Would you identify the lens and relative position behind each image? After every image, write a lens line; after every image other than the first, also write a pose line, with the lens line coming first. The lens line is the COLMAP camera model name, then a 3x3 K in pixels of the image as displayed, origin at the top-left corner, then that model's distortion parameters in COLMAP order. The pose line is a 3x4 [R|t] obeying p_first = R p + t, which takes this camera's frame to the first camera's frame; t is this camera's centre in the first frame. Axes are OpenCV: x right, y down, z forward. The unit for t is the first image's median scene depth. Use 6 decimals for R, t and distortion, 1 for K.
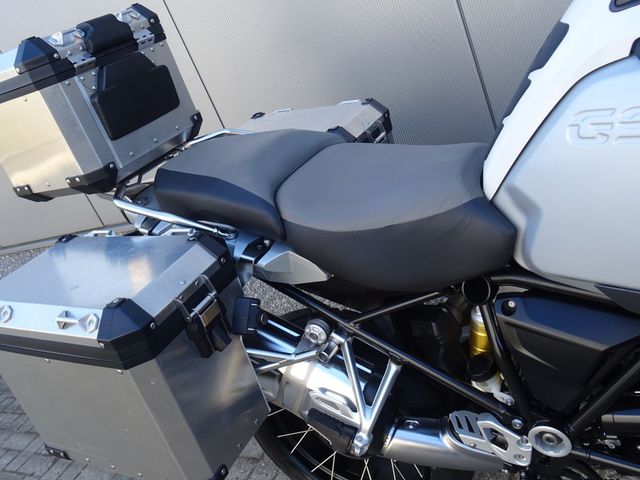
lens RADIAL K [[586.8, 0, 320.4], [0, 586.8, 239.6], [0, 0, 1]] dist [-0.004247, 0.000000]
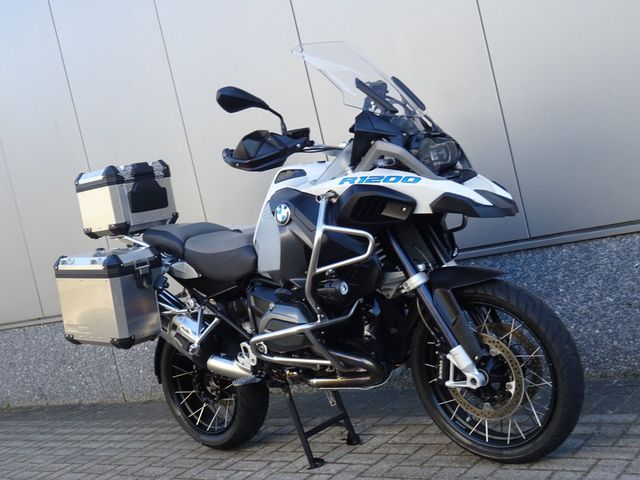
lens RADIAL K [[790.1, 0, 320.1], [0, 790.1, 239.5], [0, 0, 1]] dist [0.036675, 0.000000]
pose [[0.970753, 0.172688, -0.166784, 0.931483], [-0.214945, 0.934609, -0.283382, 0.675198], [0.106942, 0.310943, 0.944393, -1.885417]]
